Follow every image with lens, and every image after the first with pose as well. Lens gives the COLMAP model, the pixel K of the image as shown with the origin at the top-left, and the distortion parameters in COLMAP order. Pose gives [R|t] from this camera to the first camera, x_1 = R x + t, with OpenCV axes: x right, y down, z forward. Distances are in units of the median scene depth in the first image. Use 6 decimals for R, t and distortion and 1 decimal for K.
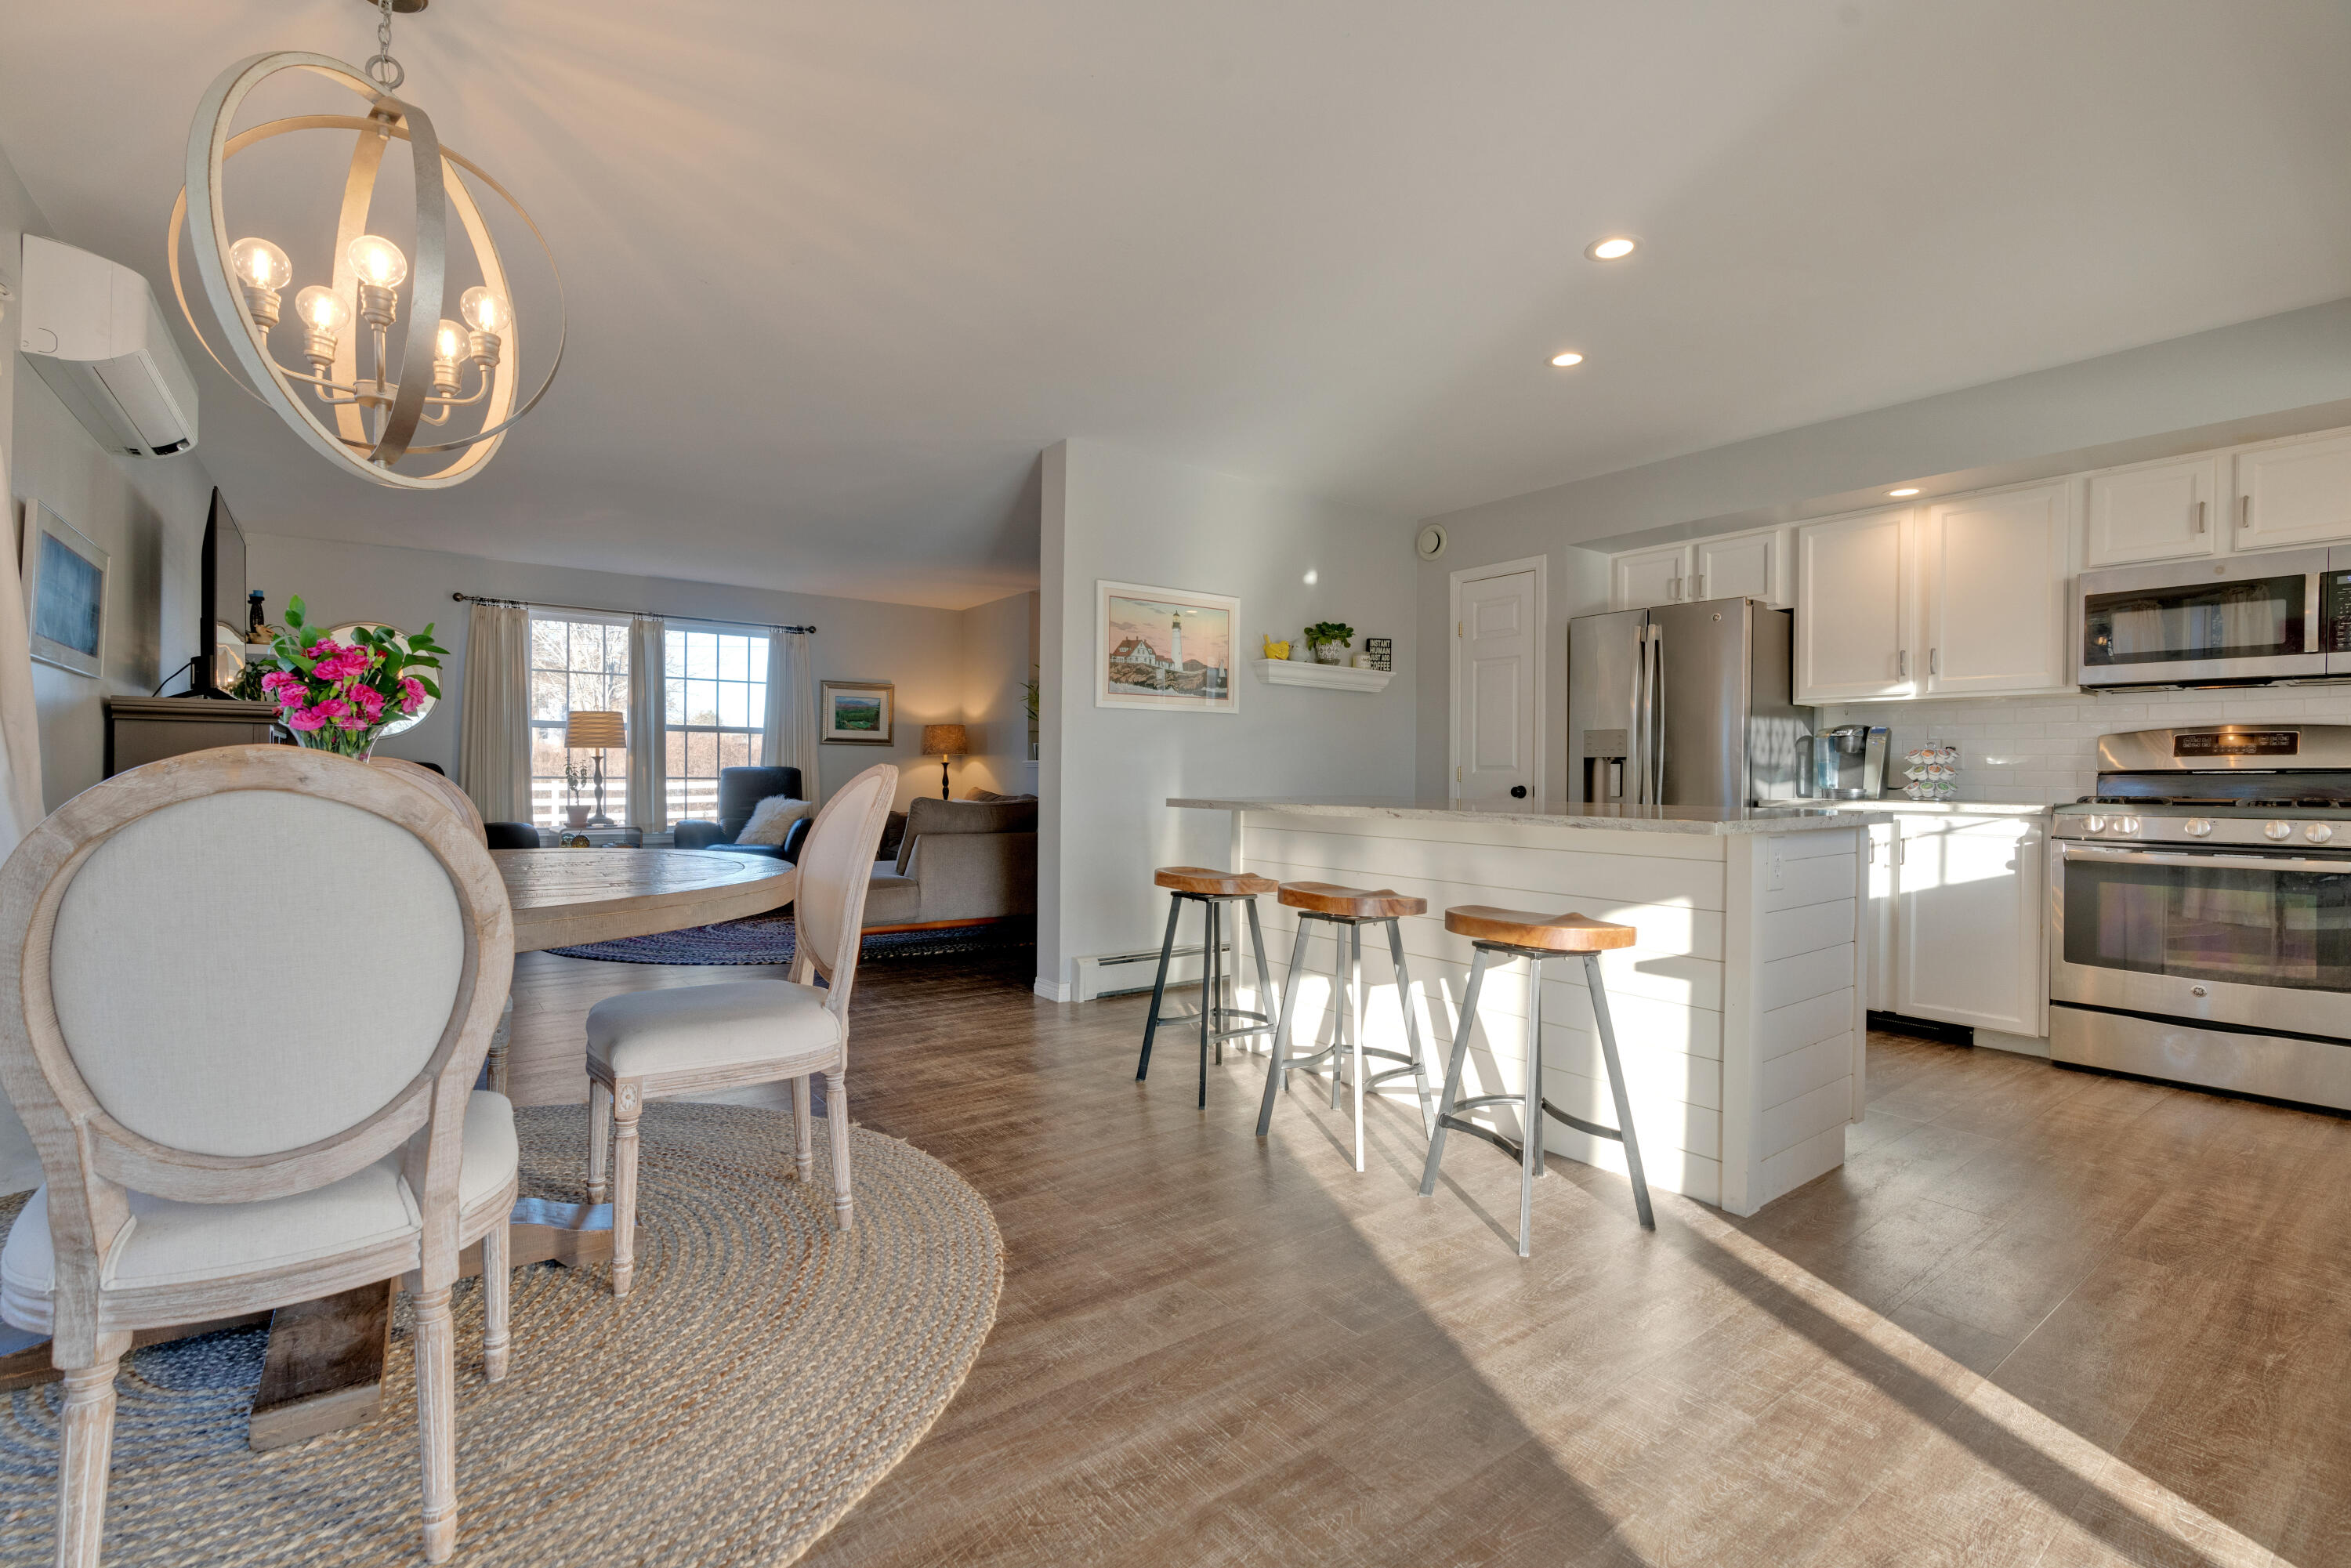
lens RADIAL K [[1048.3, 0, 1191.0], [0, 1048.3, 794.0], [0, 0, 1]] dist [-0.017119, 0.007039]
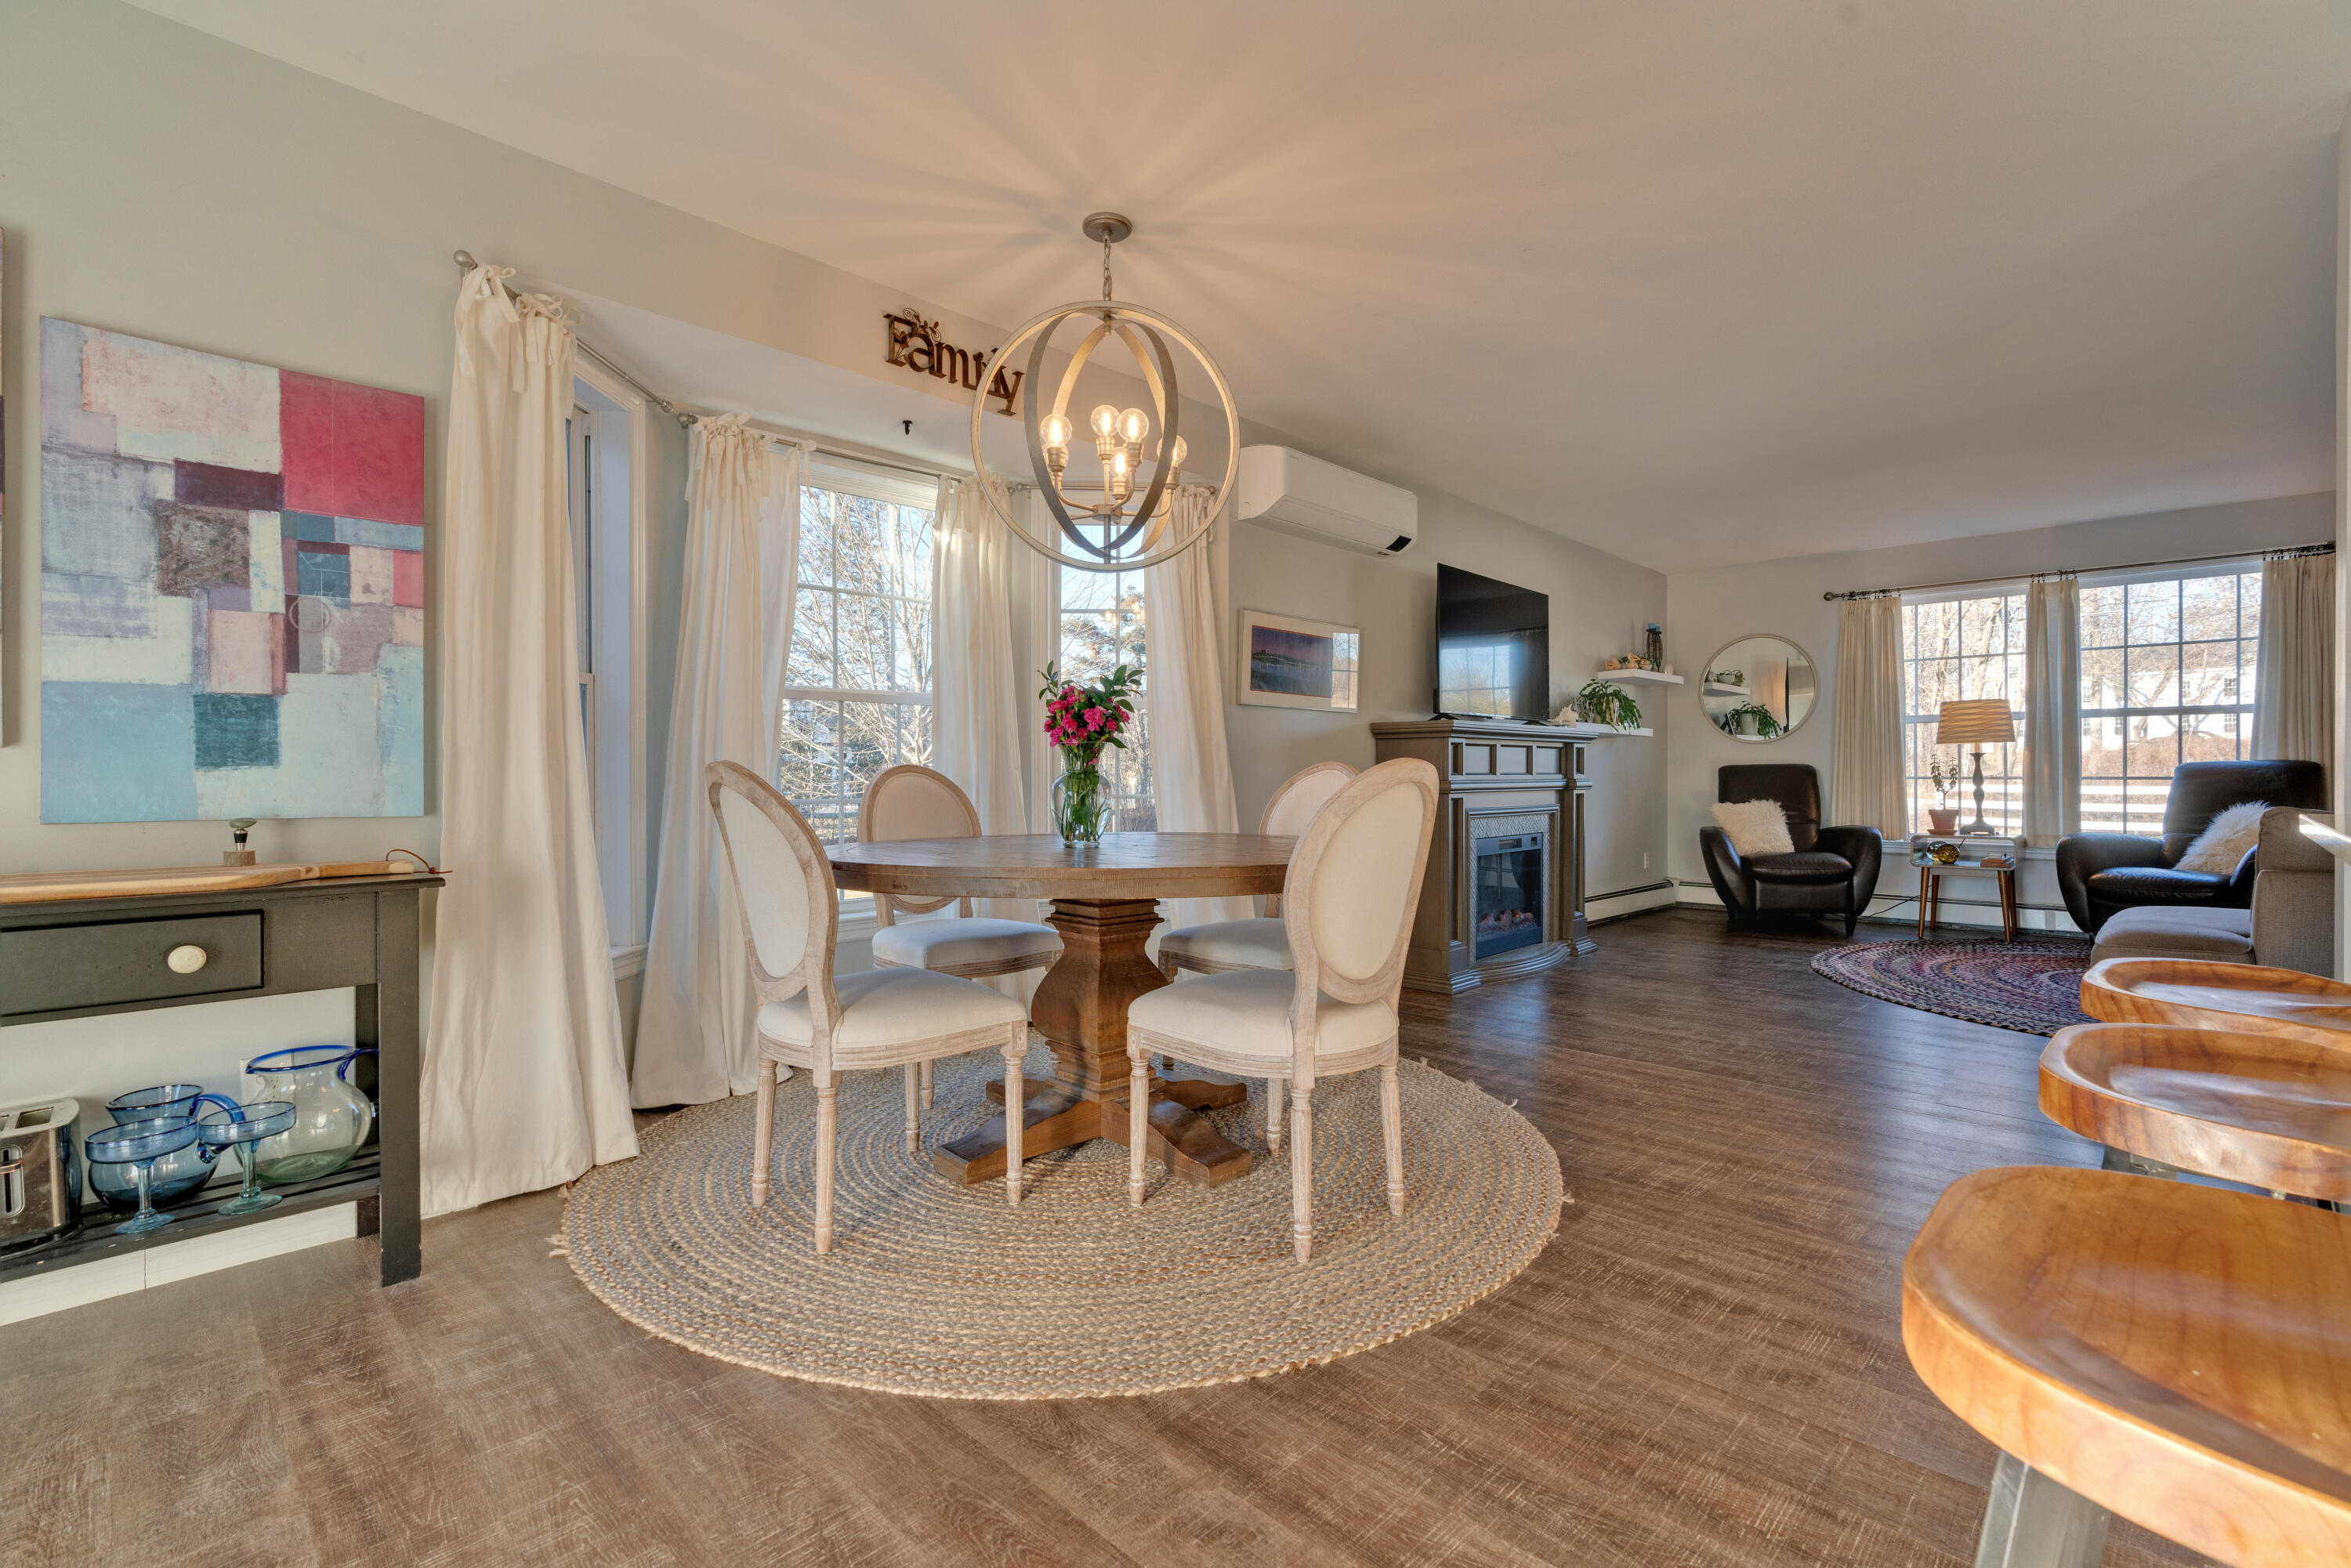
lens RADIAL K [[1048.3, 0, 1179.0], [0, 1048.3, 782.8], [0, 0, 1]] dist [-0.017119, 0.007039]
pose [[0.149217, -0.000127, -0.988804, 0.299172], [-0.014307, 0.999895, -0.002288, -0.000917], [0.988701, 0.014489, 0.149200, 0.395219]]
